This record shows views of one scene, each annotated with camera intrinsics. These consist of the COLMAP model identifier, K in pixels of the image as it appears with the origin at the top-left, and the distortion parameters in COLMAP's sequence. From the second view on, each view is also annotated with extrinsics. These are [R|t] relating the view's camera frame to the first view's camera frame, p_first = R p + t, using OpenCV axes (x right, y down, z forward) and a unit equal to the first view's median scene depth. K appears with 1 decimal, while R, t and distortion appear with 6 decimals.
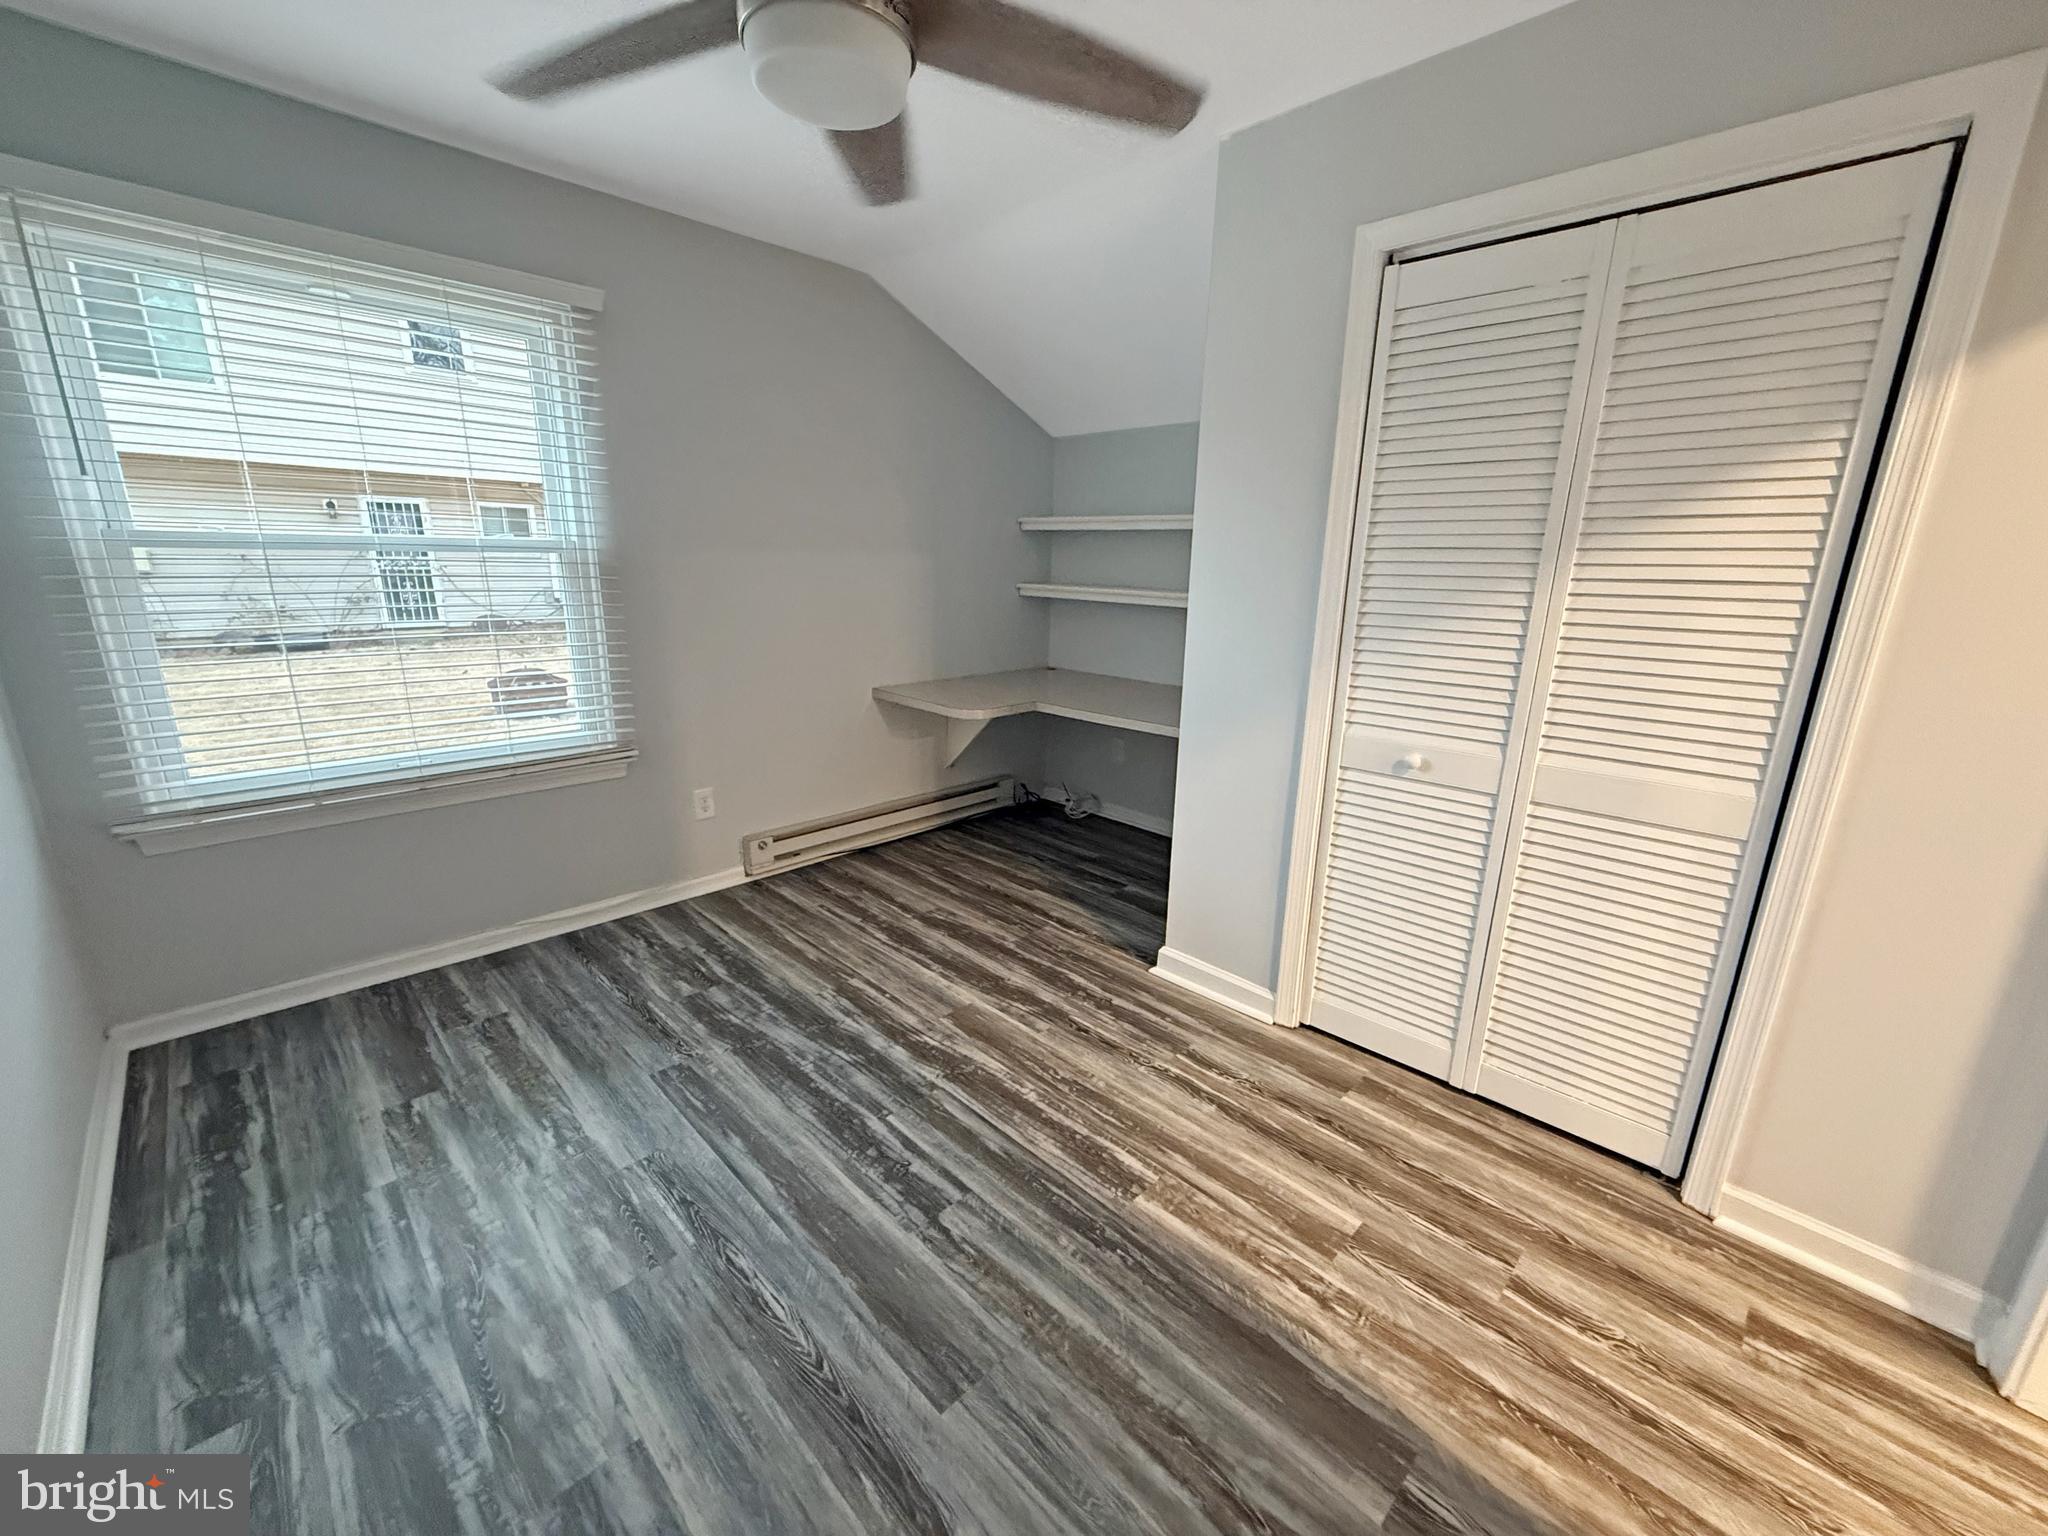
lens RADIAL K [[840.5, 0, 1024.0], [0, 840.5, 768.0], [0, 0, 1]] dist [-0.003038, 0.000055]
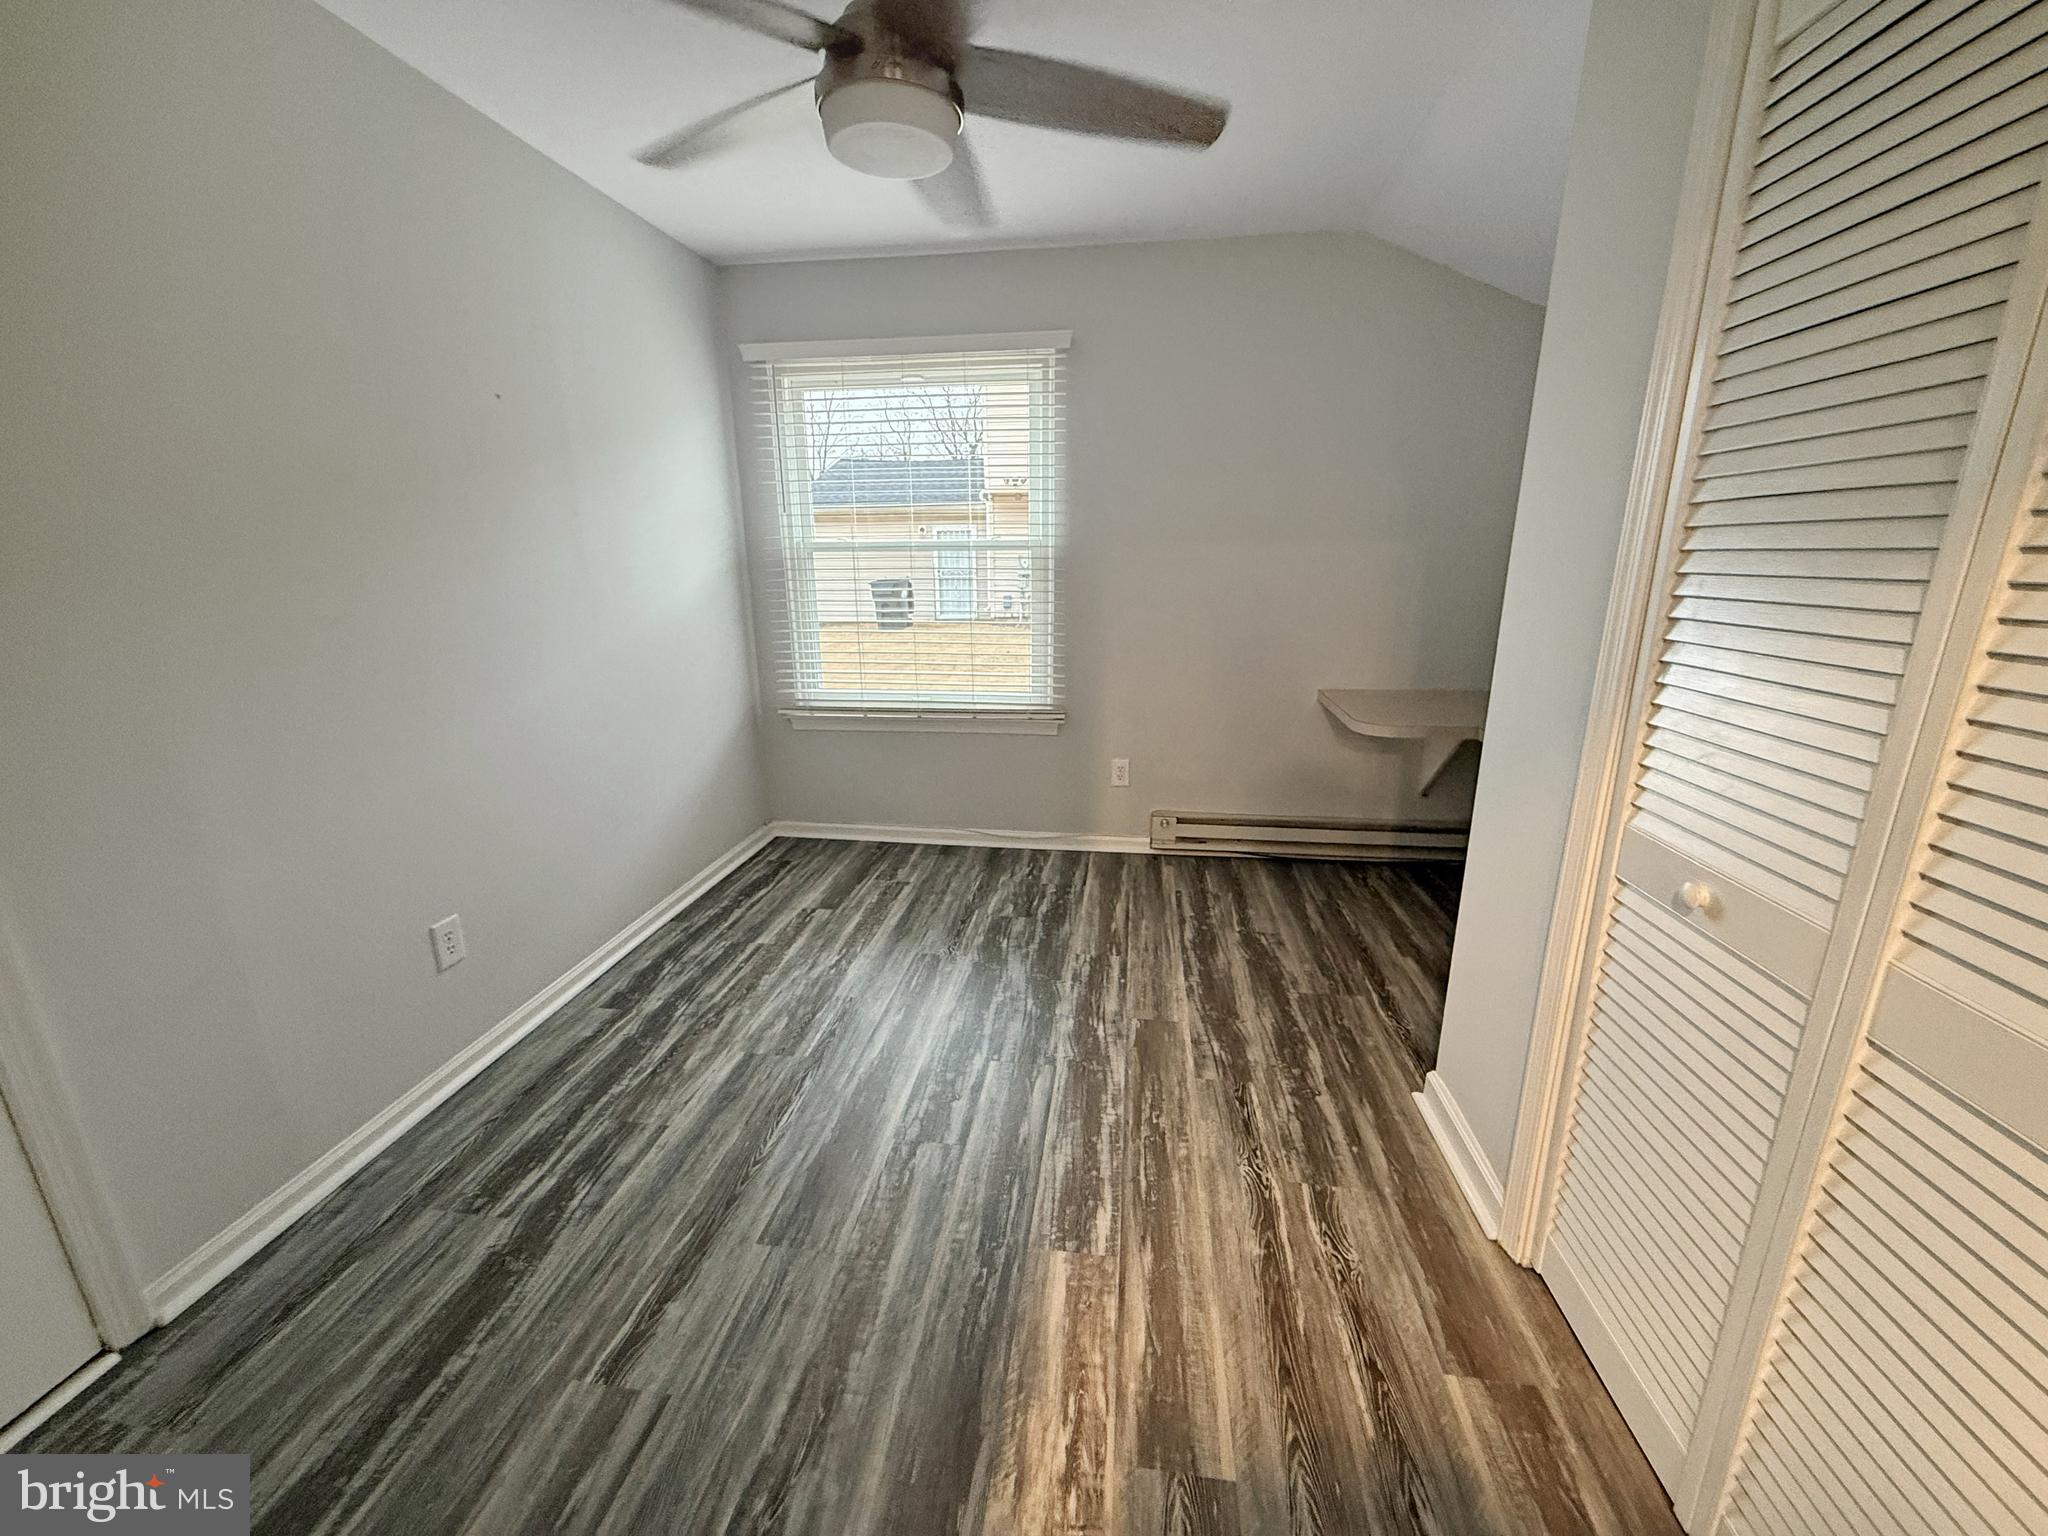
lens RADIAL K [[840.5, 0, 1024.0], [0, 840.5, 768.0], [0, 0, 1]] dist [-0.003038, 0.000055]
pose [[0.584329, 0.180506, -0.791187, 0.622513], [-0.181307, 0.979343, 0.089529, -0.058517], [0.791004, 0.091133, 0.604985, 0.321380]]
